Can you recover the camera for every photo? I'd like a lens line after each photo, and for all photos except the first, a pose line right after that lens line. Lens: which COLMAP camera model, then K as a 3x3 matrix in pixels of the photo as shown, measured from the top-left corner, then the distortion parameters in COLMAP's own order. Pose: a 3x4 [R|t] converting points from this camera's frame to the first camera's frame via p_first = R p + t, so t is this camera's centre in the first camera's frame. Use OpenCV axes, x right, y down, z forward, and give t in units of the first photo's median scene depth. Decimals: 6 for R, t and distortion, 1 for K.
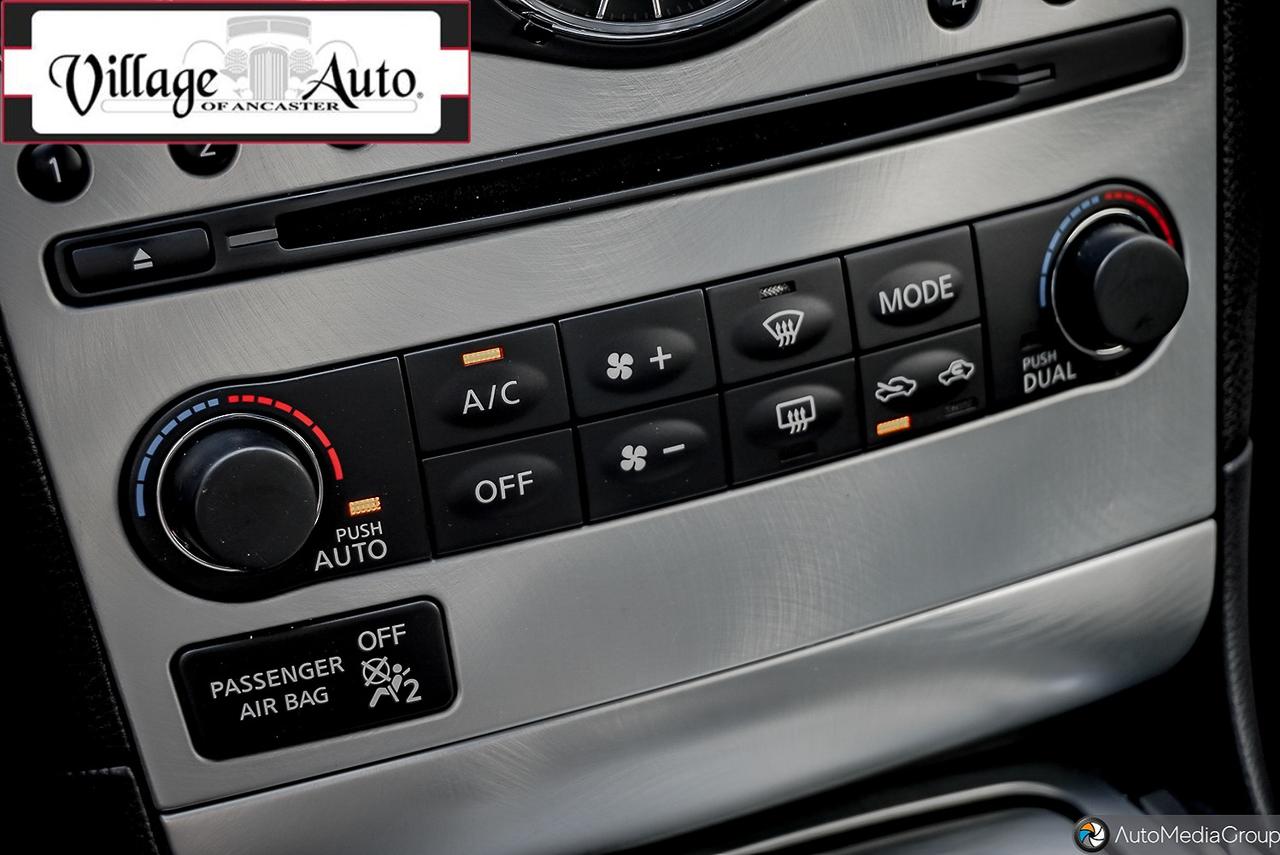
lens RADIAL K [[2516.0, 0, 640.0], [0, 2516.0, 427.5], [0, 0, 1]] dist [0.017784, 0.004512]
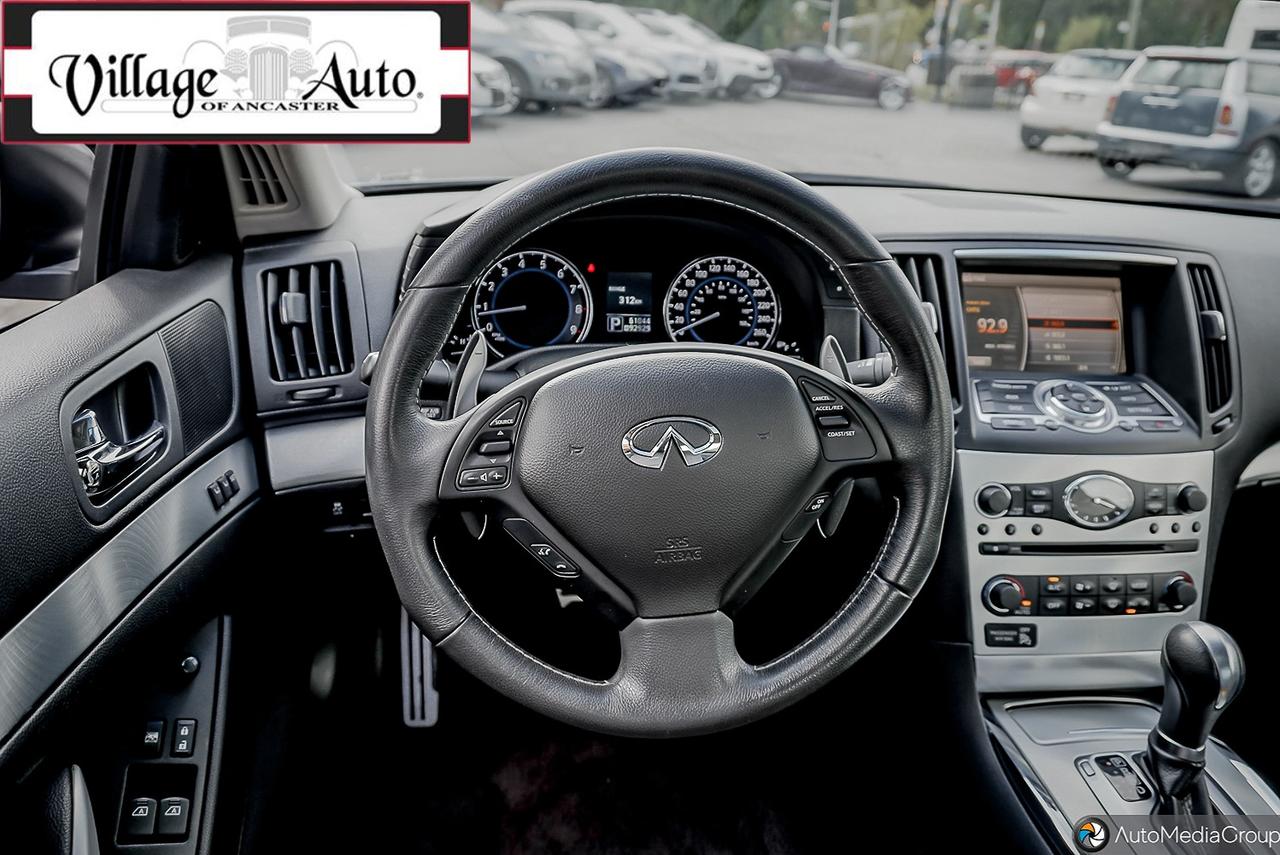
lens RADIAL K [[920.2, 0, 626.0], [0, 920.2, 399.7], [0, 0, 1]] dist [-0.023193, 0.010651]
pose [[0.953340, 0.150512, -0.261706, -0.445779], [-0.210852, 0.952353, -0.220374, 0.212126], [0.216067, 0.265273, 0.939652, -1.029661]]
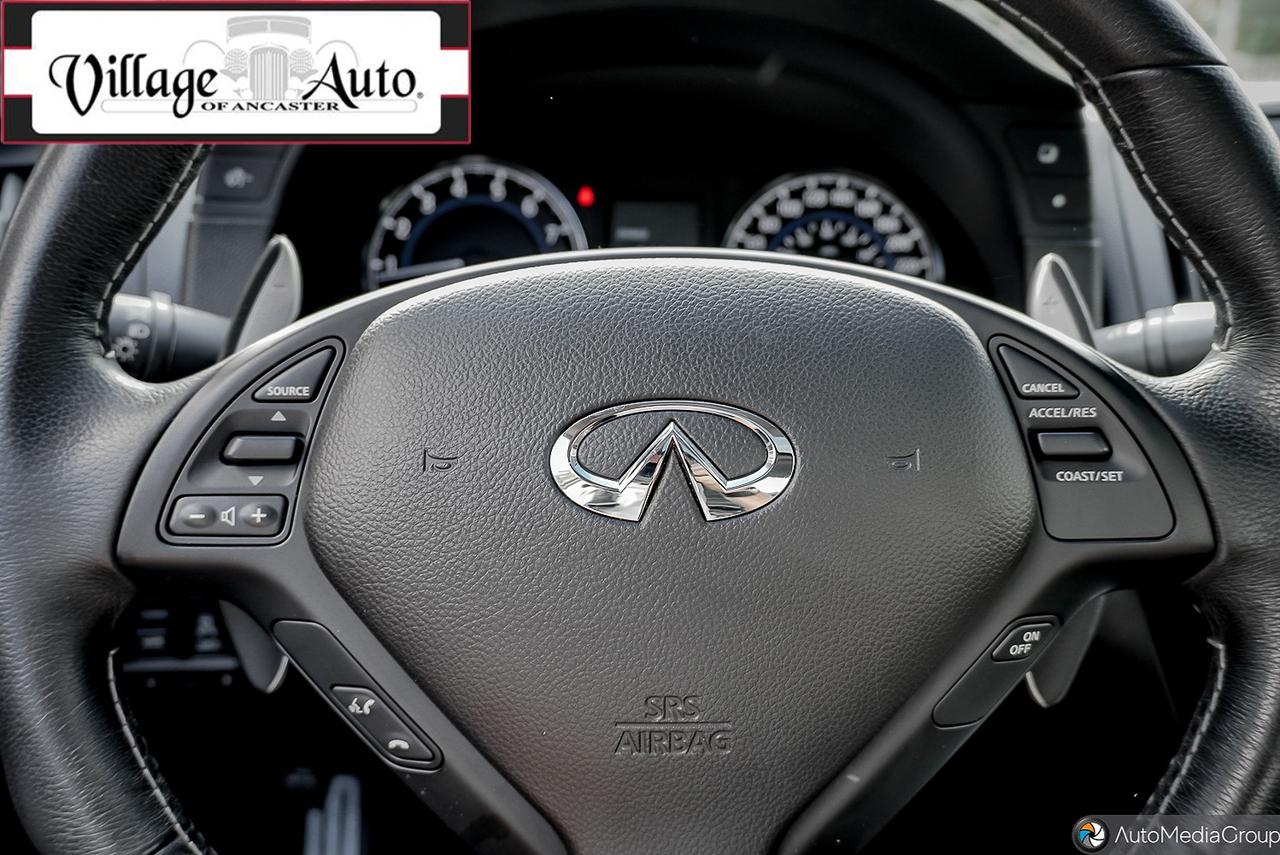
lens RADIAL K [[1256.4, 0, 589.6], [0, 1256.4, 428.1], [0, 0, 1]] dist [-0.012337, -0.013330]
pose [[0.915925, 0.184154, -0.356606, -0.506232], [-0.291133, 0.916457, -0.274495, 0.164674], [0.276265, 0.355237, 0.893020, -0.418140]]
